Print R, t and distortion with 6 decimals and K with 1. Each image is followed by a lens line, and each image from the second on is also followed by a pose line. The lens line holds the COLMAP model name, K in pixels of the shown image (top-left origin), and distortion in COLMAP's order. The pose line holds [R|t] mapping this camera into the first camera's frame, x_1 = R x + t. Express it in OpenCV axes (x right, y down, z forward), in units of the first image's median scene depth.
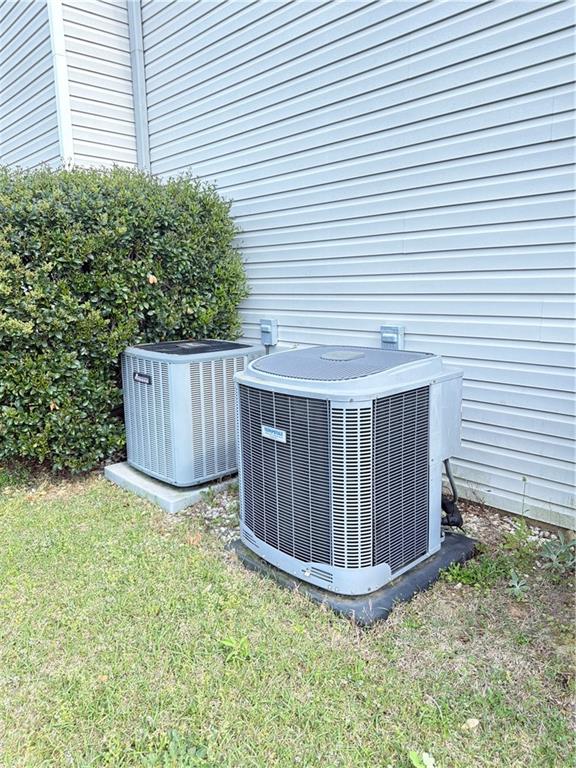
lens RADIAL K [[542.7, 0, 290.0], [0, 542.7, 385.5], [0, 0, 1]] dist [0.002510, -0.009514]
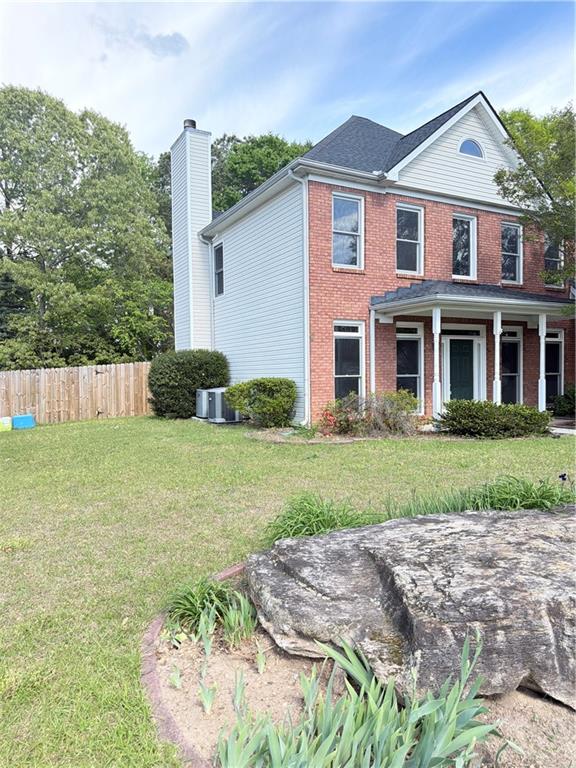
lens RADIAL K [[542.7, 0, 287.8], [0, 542.7, 387.7], [0, 0, 1]] dist [0.002510, -0.009514]
pose [[0.961025, 0.008173, -0.276341, 1.636281], [-0.053460, 0.986191, -0.156746, 0.571582], [0.271244, 0.165410, 0.948191, -3.013498]]
